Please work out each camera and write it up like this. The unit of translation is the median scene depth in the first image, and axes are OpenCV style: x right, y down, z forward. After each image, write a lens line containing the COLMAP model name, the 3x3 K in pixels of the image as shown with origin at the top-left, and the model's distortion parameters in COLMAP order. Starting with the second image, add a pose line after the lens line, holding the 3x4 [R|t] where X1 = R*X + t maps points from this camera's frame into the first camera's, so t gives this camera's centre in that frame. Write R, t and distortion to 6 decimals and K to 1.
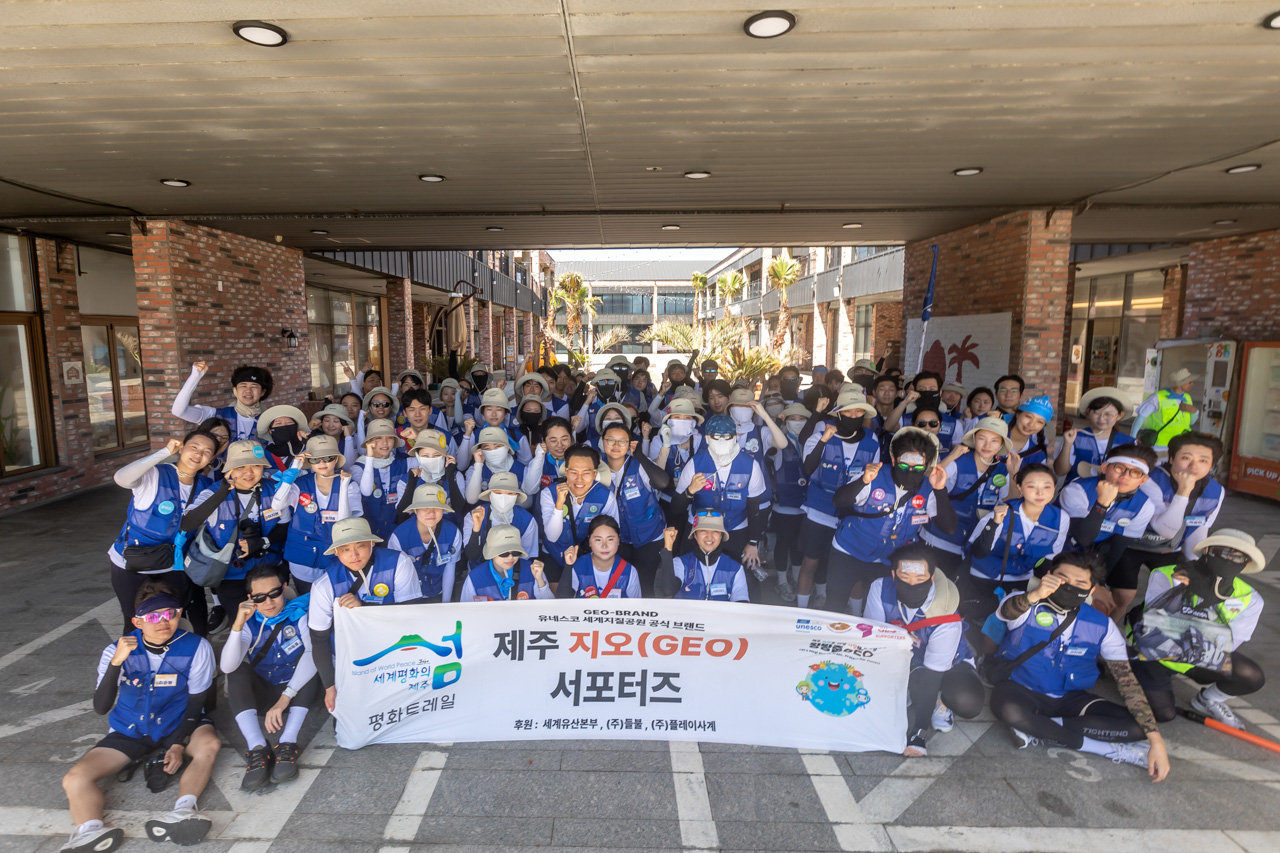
lens RADIAL K [[664.7, 0, 633.0], [0, 664.7, 425.6], [0, 0, 1]] dist [0.013045, 0.000276]
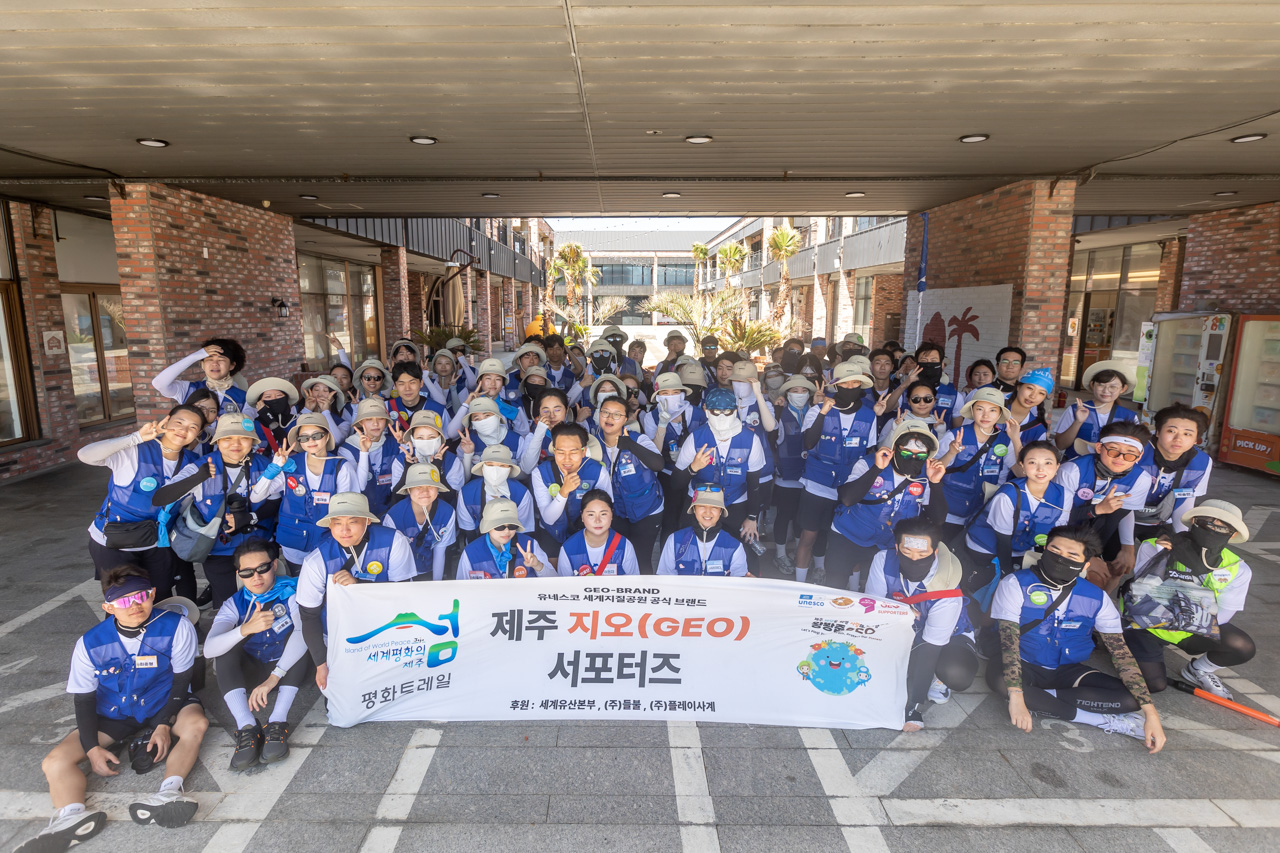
lens RADIAL K [[653.9, 0, 636.6], [0, 653.9, 446.1], [0, 0, 1]] dist [-0.000258, -0.000322]
pose [[0.999987, 0.000745, 0.005113, 0.001835], [-0.001121, 0.997254, 0.074049, -0.000386], [-0.005043, -0.074054, 0.997242, 0.023619]]
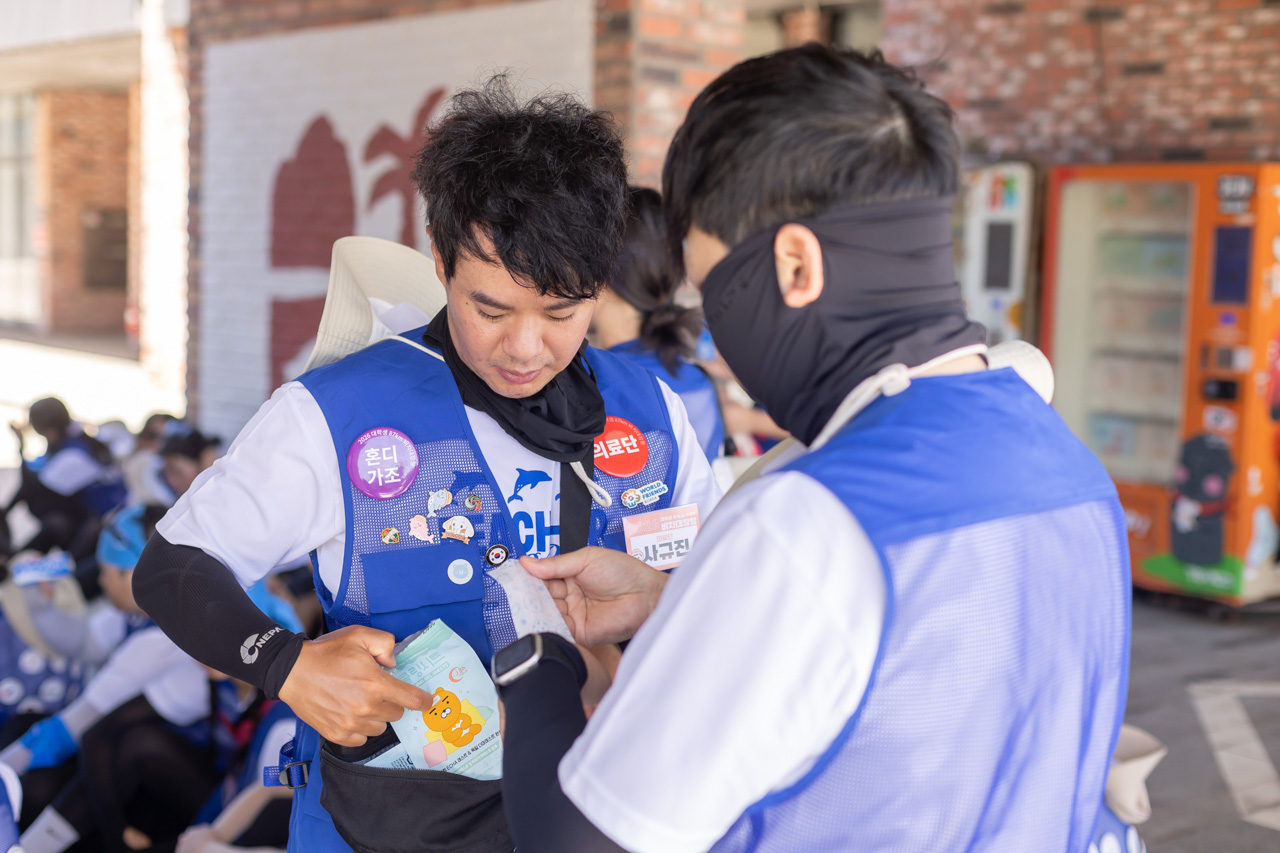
lens RADIAL K [[1897.6, 0, 640.0], [0, 1897.6, 426.5], [0, 0, 1]] dist [0.005719, 0.021479]
pose [[0.794174, -0.041783, 0.606252, 0.156266], [0.056032, 0.998418, -0.004590, 0.023783], [-0.605102, 0.037614, 0.795259, 0.592218]]
